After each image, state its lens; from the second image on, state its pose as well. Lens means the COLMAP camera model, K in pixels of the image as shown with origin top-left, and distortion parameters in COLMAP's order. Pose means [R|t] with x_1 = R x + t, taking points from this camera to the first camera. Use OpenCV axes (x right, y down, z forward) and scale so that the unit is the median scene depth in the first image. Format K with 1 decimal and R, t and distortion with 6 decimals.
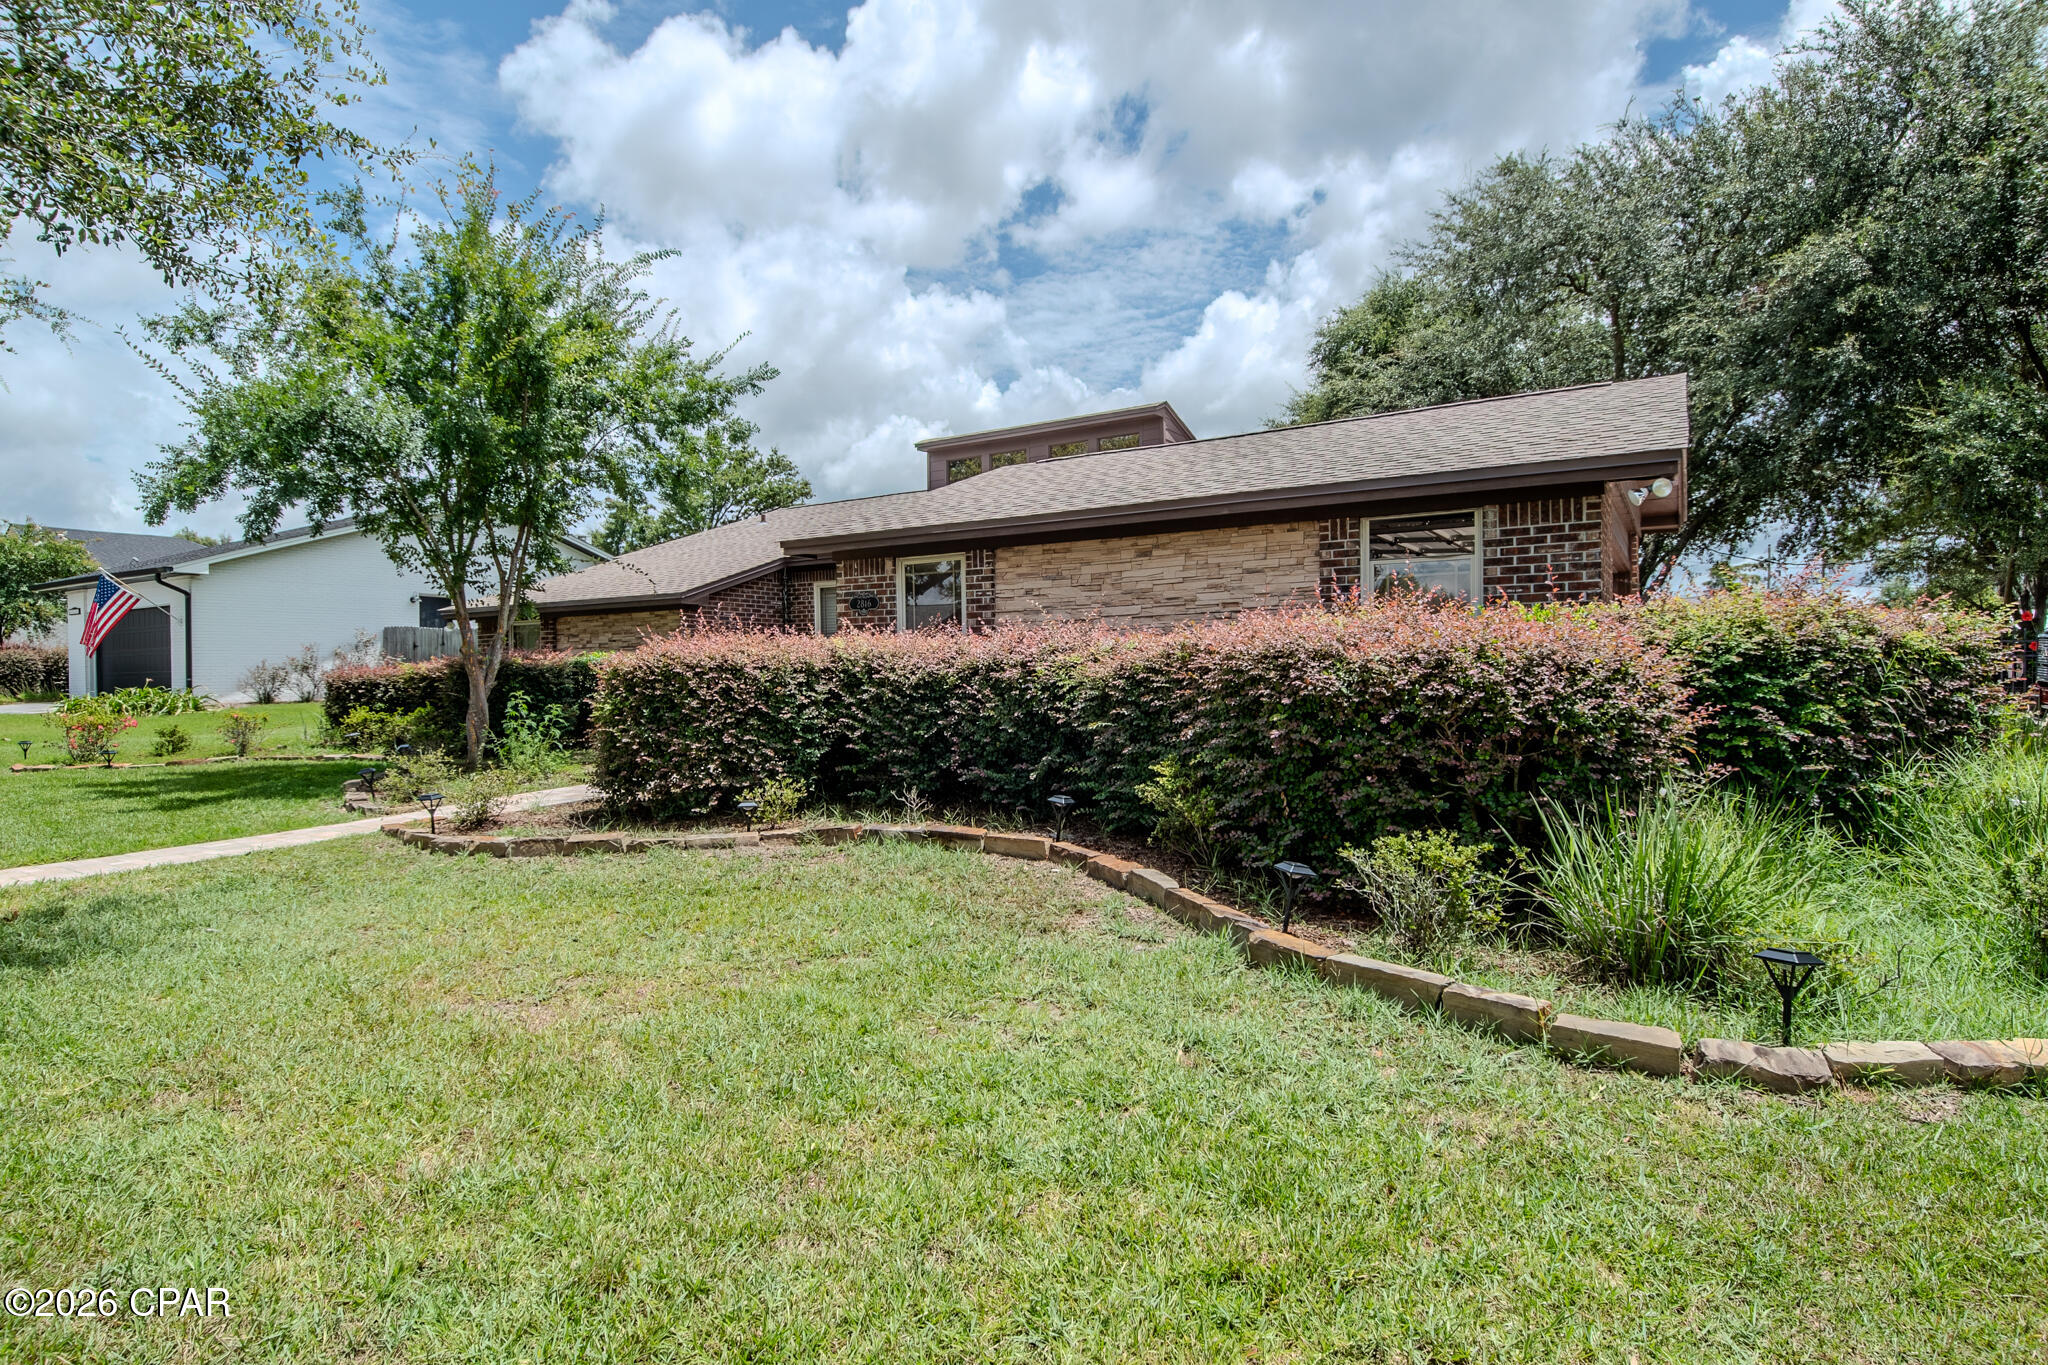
lens RADIAL K [[1080.9, 0, 1014.8], [0, 1080.9, 675.6], [0, 0, 1]] dist [0.017697, -0.013642]
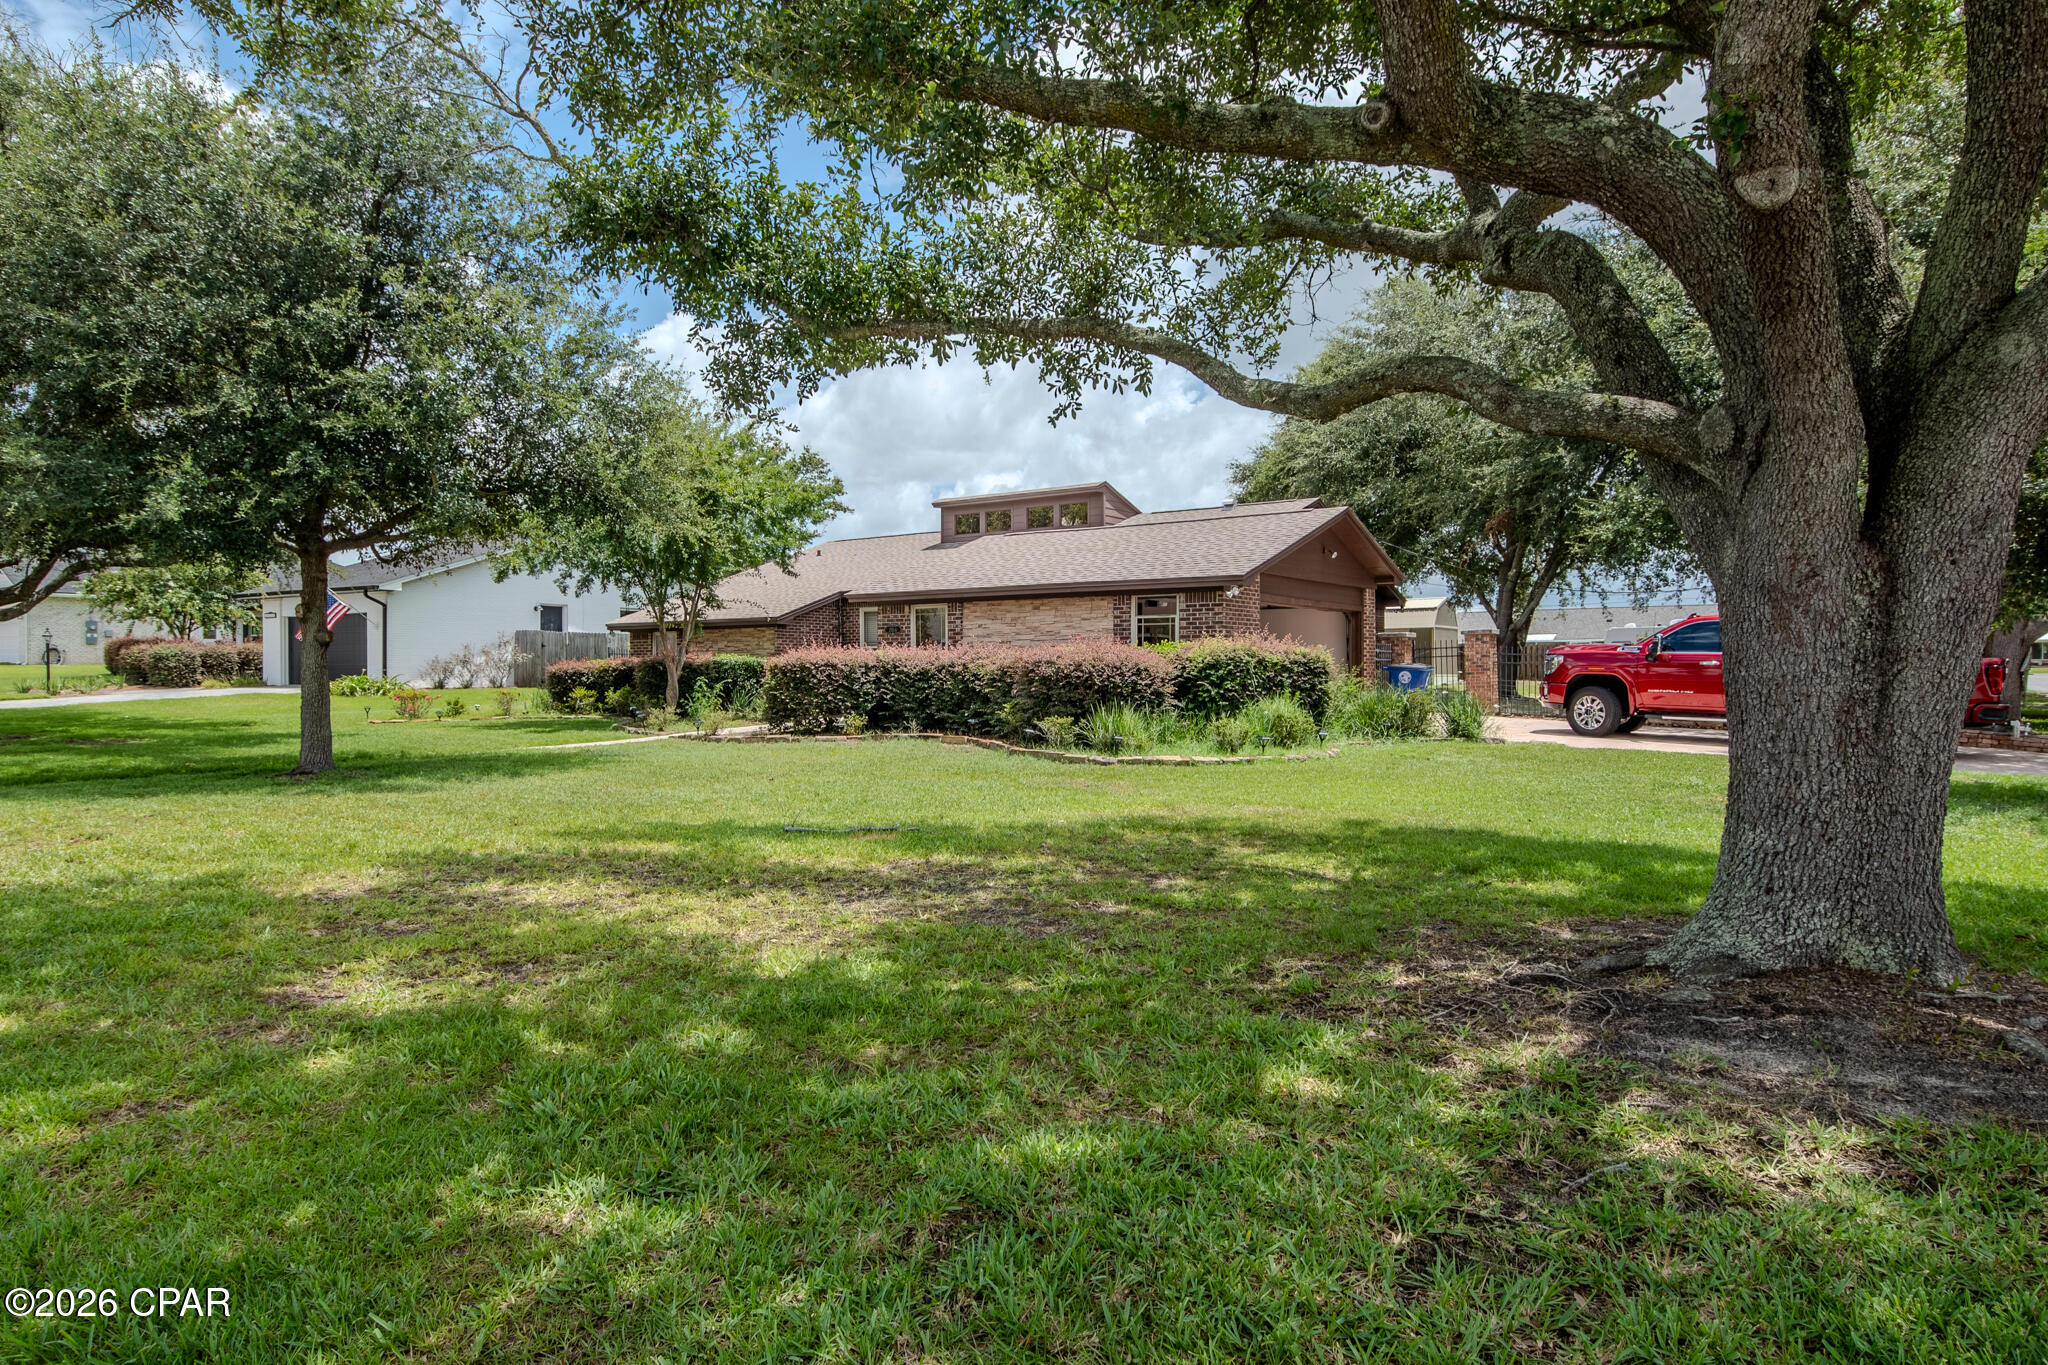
lens RADIAL K [[1208.5, 0, 1030.7], [0, 1208.5, 677.6], [0, 0, 1]] dist [-0.001457, -0.000349]
pose [[0.999614, 0.010414, -0.025748, 0.194249], [-0.010419, 0.999946, -0.000057, 0.014012], [0.025746, 0.000326, 0.999668, -1.369539]]
